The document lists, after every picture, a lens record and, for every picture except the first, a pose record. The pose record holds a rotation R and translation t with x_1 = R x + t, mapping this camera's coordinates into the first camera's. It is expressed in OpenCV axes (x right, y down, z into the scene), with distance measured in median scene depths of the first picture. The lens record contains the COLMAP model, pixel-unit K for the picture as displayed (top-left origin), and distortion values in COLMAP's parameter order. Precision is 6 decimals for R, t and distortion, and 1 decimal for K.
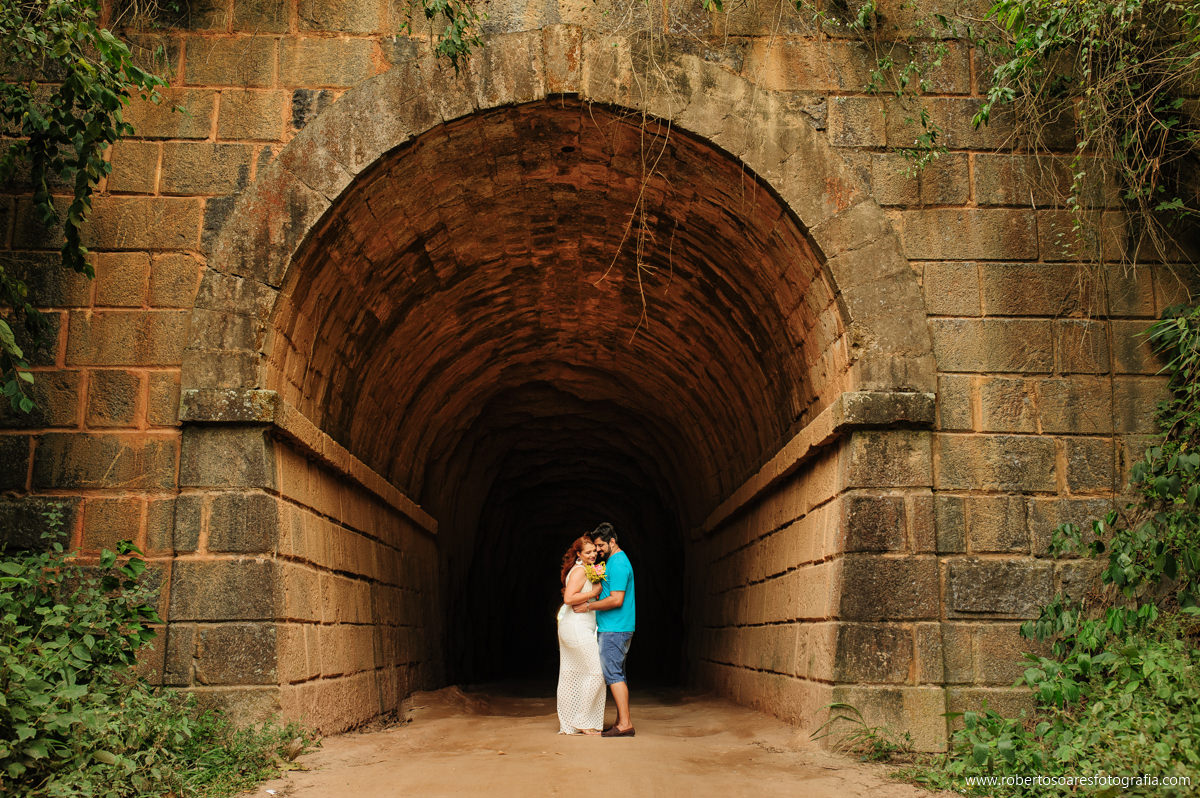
lens RADIAL K [[1204.1, 0, 600.0], [0, 1204.1, 399.0], [0, 0, 1]] dist [-0.005314, -0.003380]
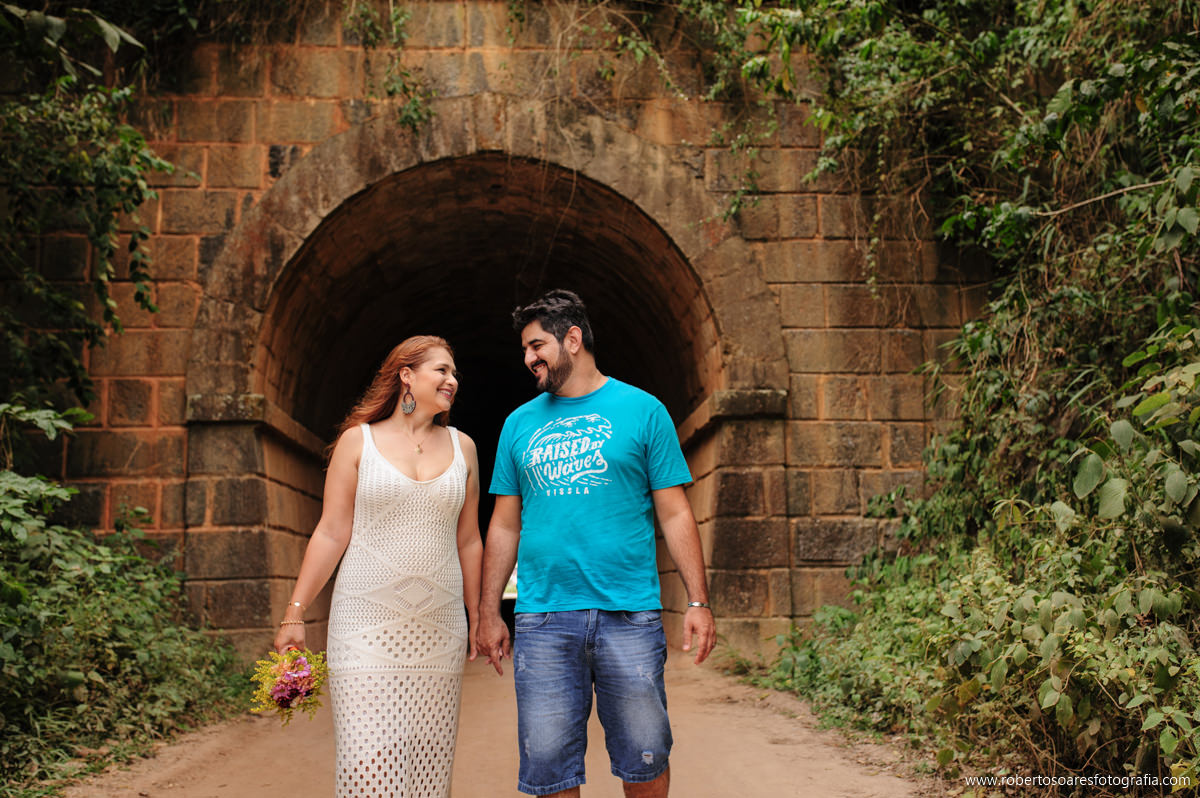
lens RADIAL K [[1204.1, 0, 600.0], [0, 1204.1, 399.0], [0, 0, 1]] dist [-0.005314, -0.003380]
pose [[0.998609, -0.012196, 0.051290, 0.014778], [0.010035, 0.999059, 0.042189, -0.049618], [-0.051756, -0.041616, 0.997792, -0.252971]]
